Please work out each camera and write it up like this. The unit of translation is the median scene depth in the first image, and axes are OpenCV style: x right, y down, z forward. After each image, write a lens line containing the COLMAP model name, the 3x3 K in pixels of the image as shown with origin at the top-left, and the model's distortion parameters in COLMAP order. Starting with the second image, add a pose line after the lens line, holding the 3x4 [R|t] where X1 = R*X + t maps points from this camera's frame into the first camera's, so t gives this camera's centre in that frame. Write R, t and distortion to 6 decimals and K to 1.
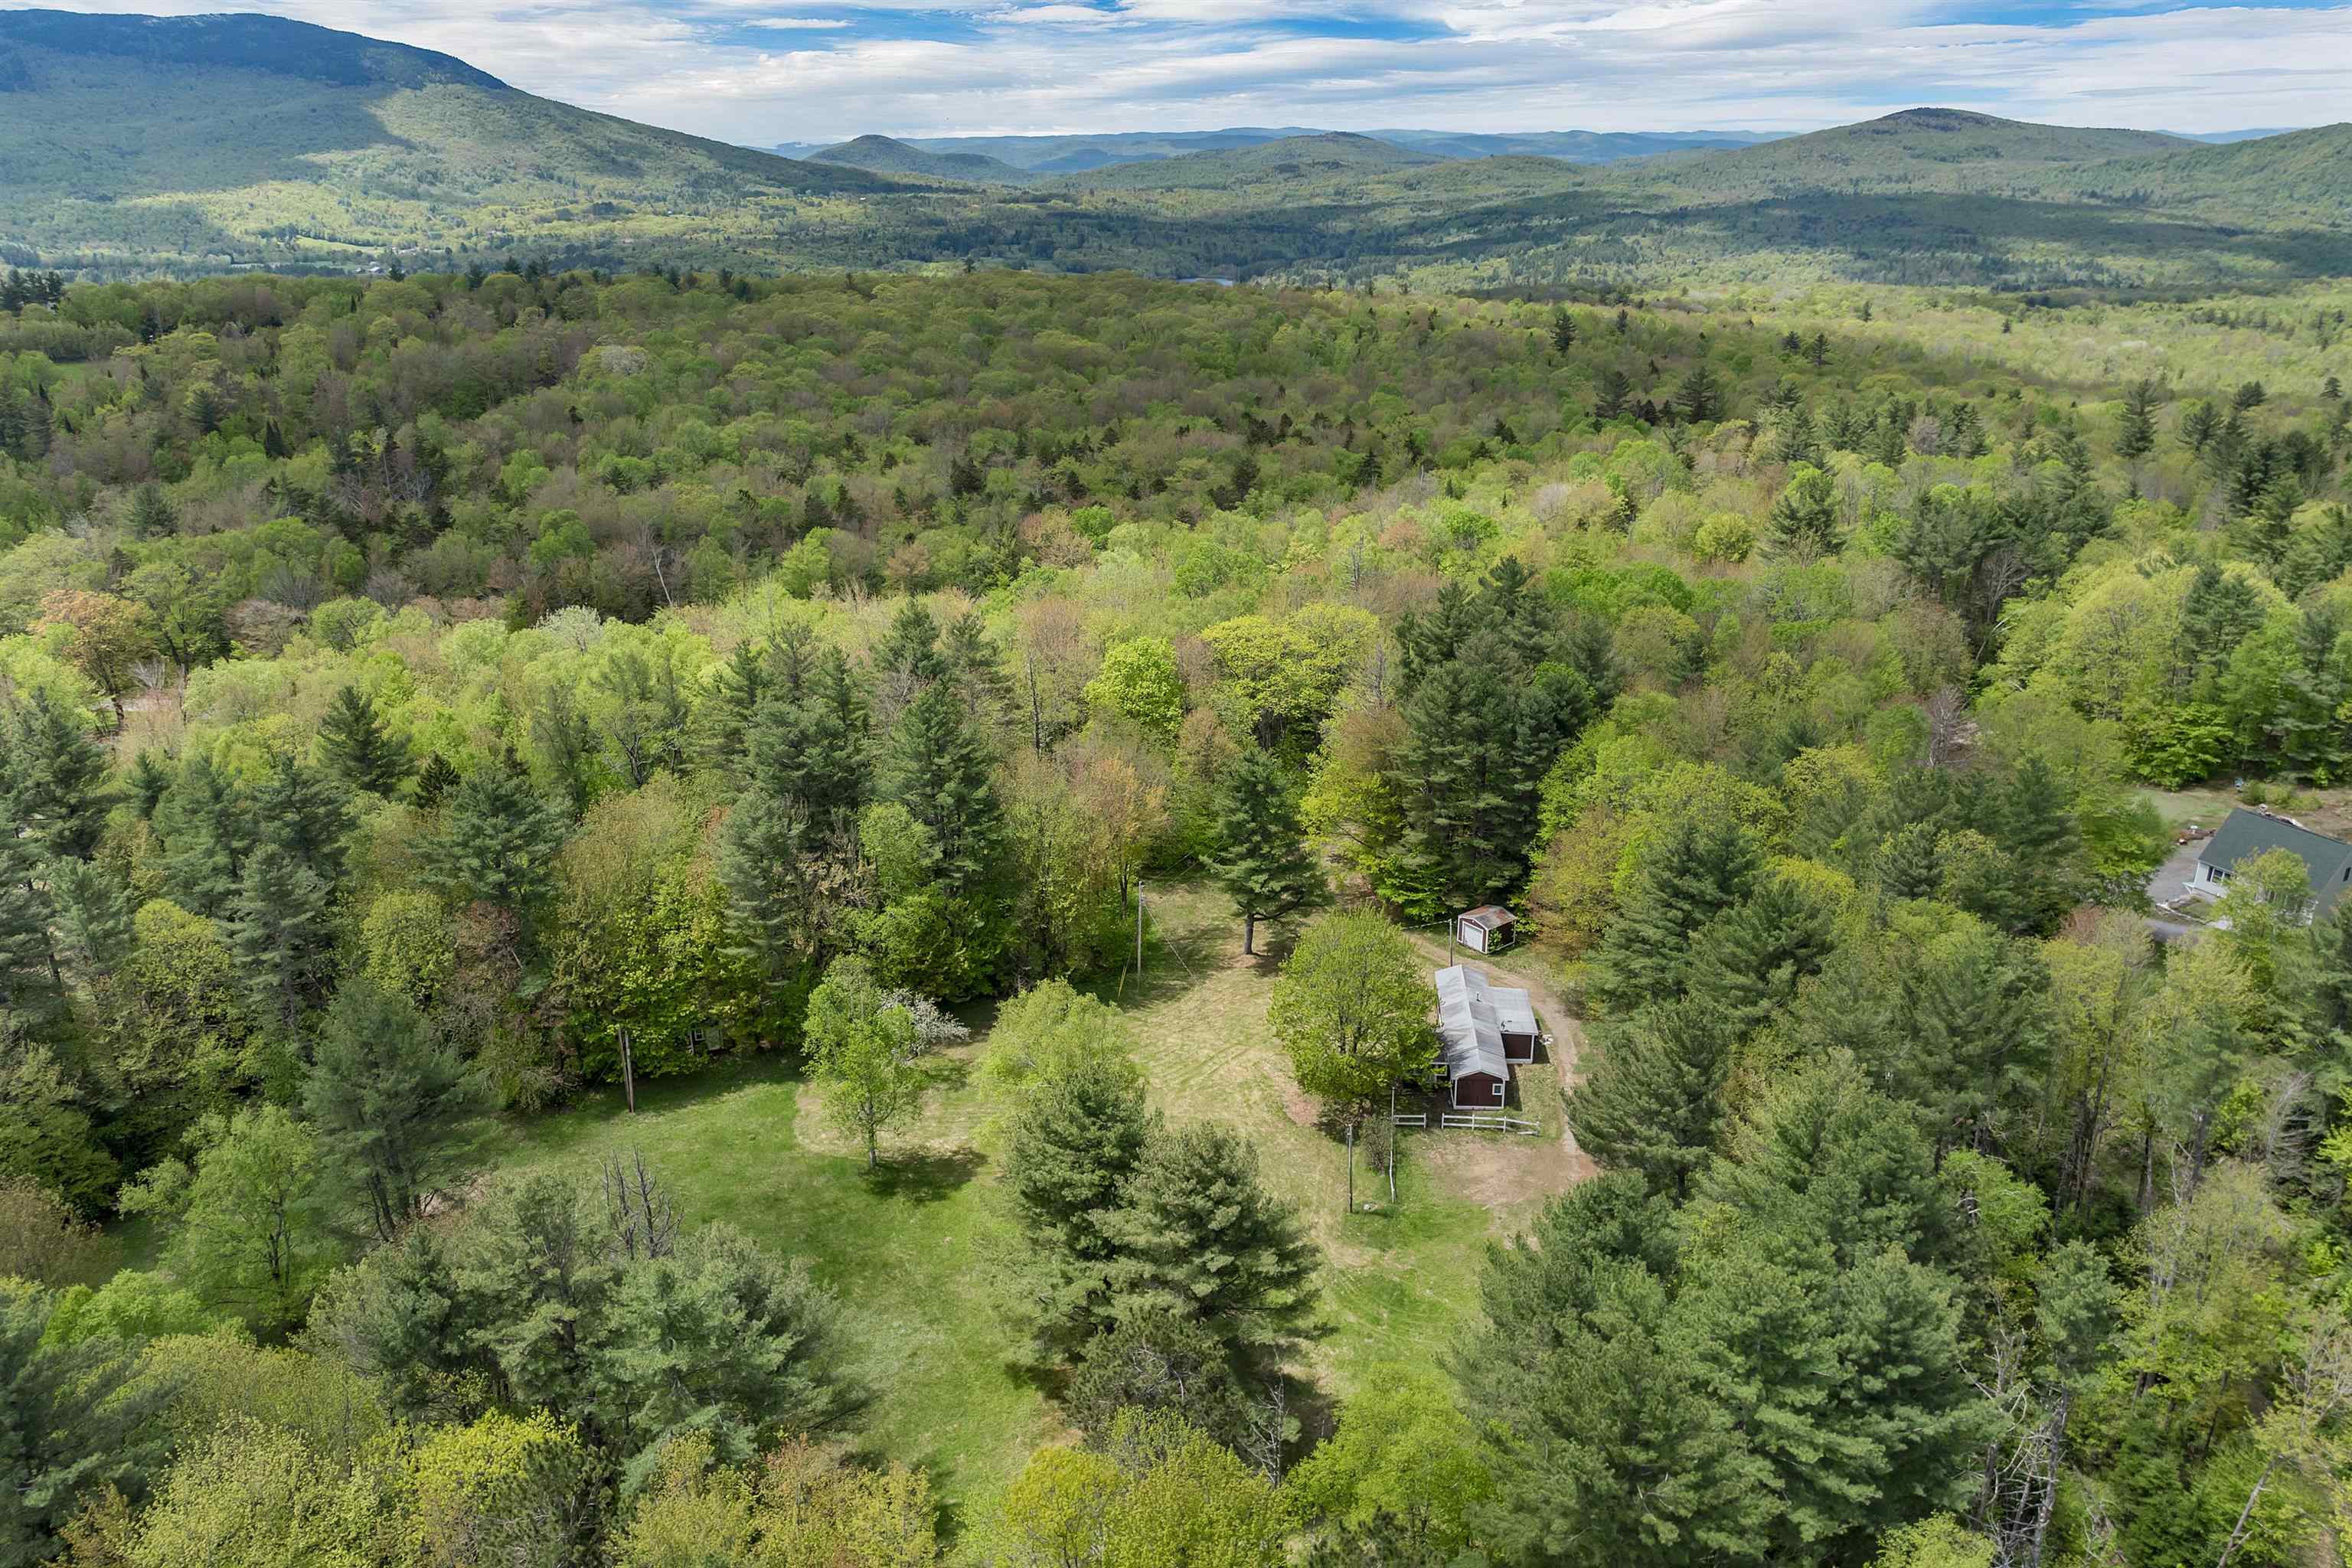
lens RADIAL K [[1701.1, 0, 1185.2], [0, 1701.1, 835.6], [0, 0, 1]] dist [-0.039497, 0.003994]
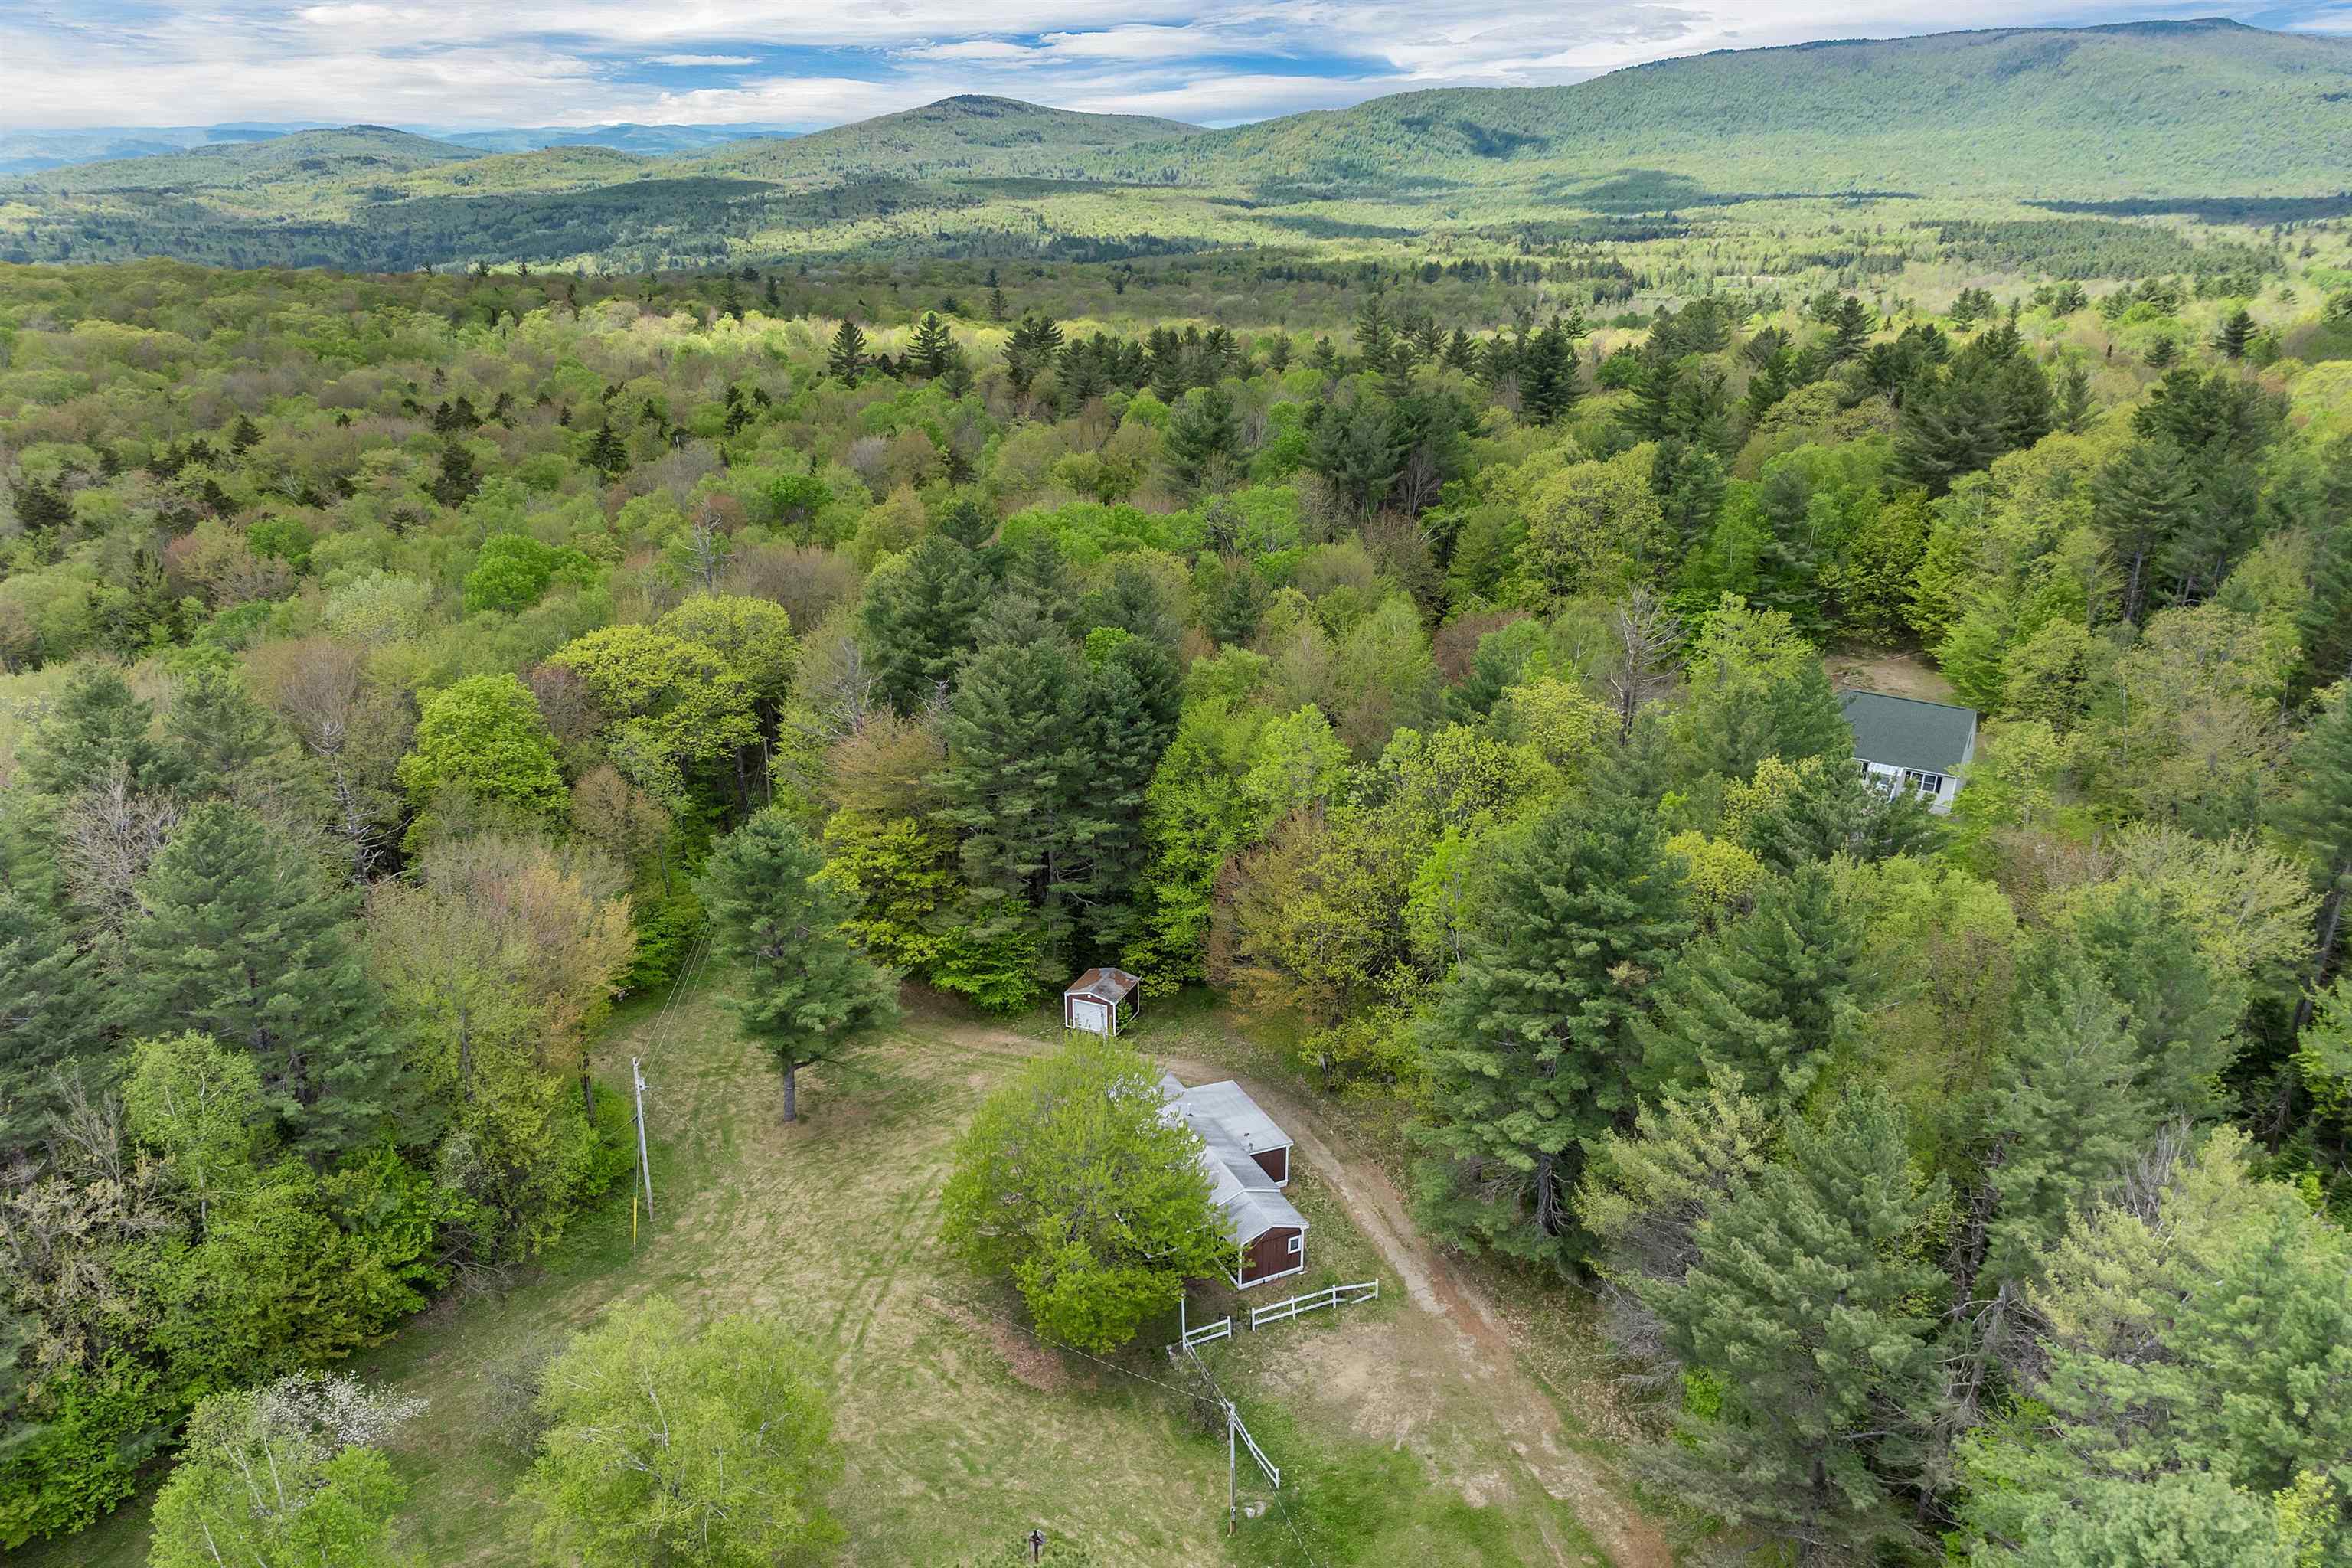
lens RADIAL K [[1701.1, 0, 1185.2], [0, 1701.1, 835.6], [0, 0, 1]] dist [-0.039497, 0.003994]
pose [[0.871240, -0.180825, 0.456337, -0.099126], [0.180283, 0.982578, 0.045153, -0.037052], [-0.456551, 0.042931, 0.888661, 0.301171]]
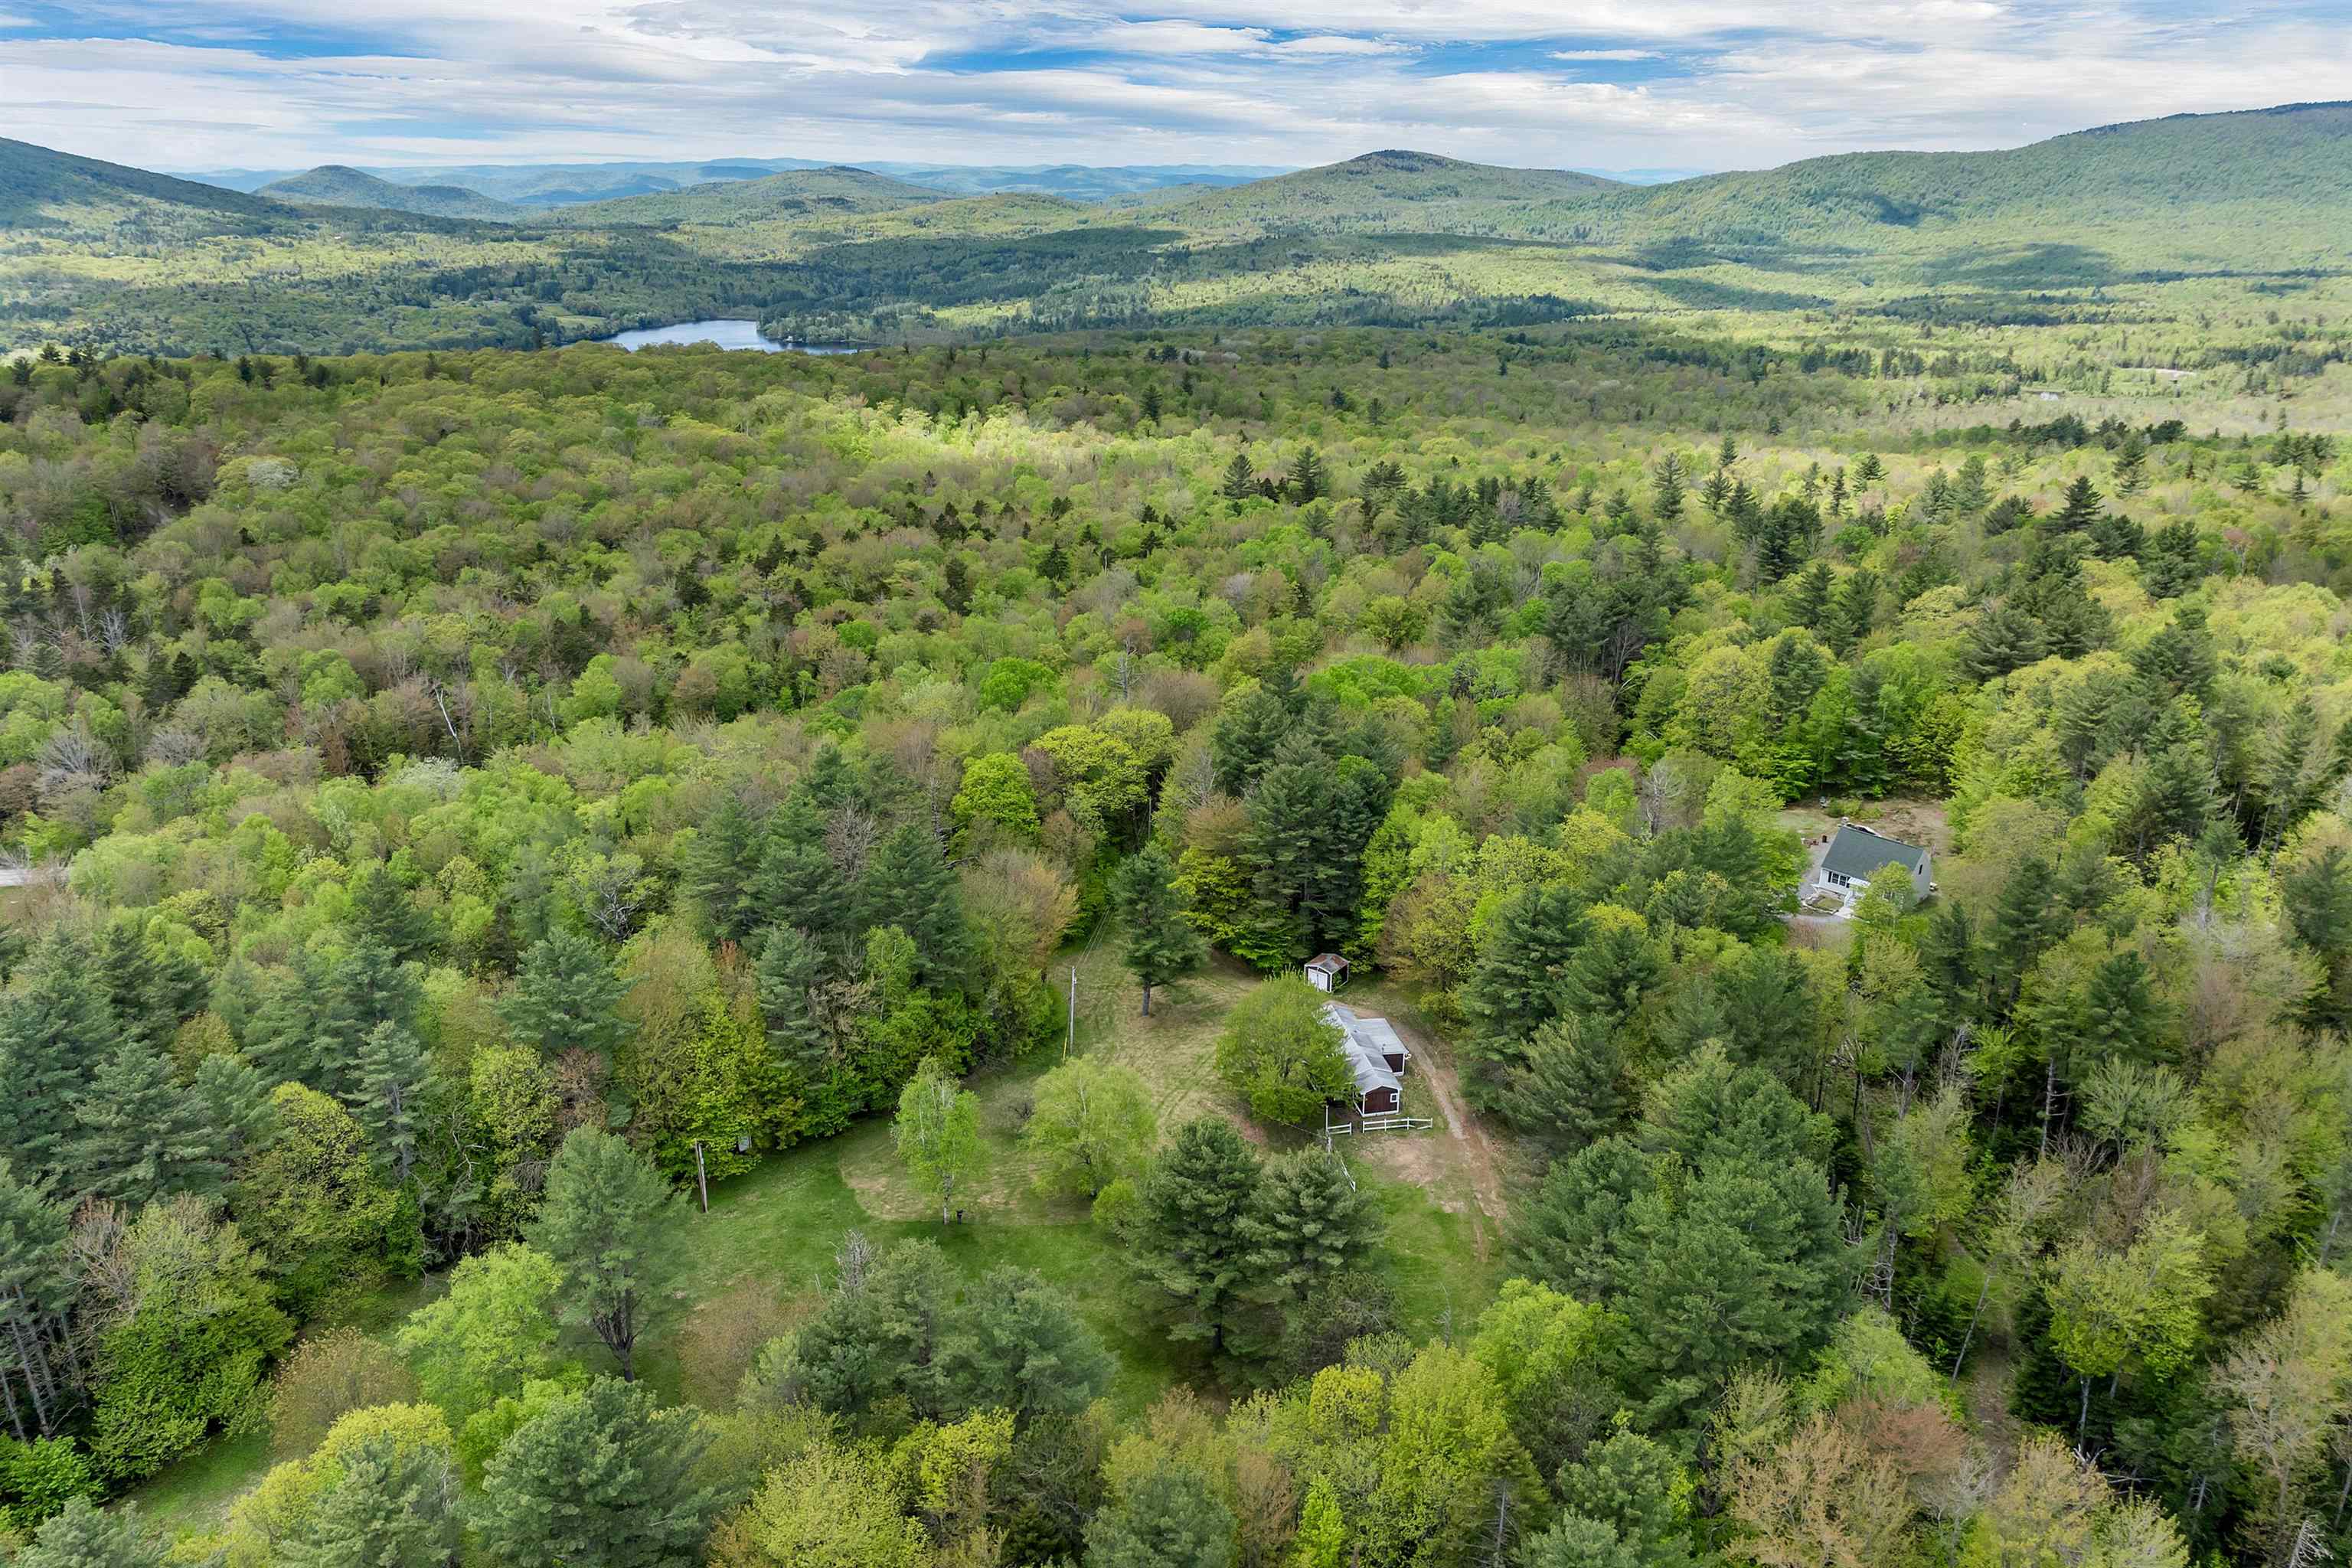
lens RADIAL K [[1701.1, 0, 1185.2], [0, 1701.1, 835.6], [0, 0, 1]] dist [-0.039497, 0.003994]
pose [[0.960721, -0.087957, 0.263210, -0.220977], [0.091544, 0.995800, -0.001373, -0.048515], [-0.261983, 0.025415, 0.964738, -0.172133]]
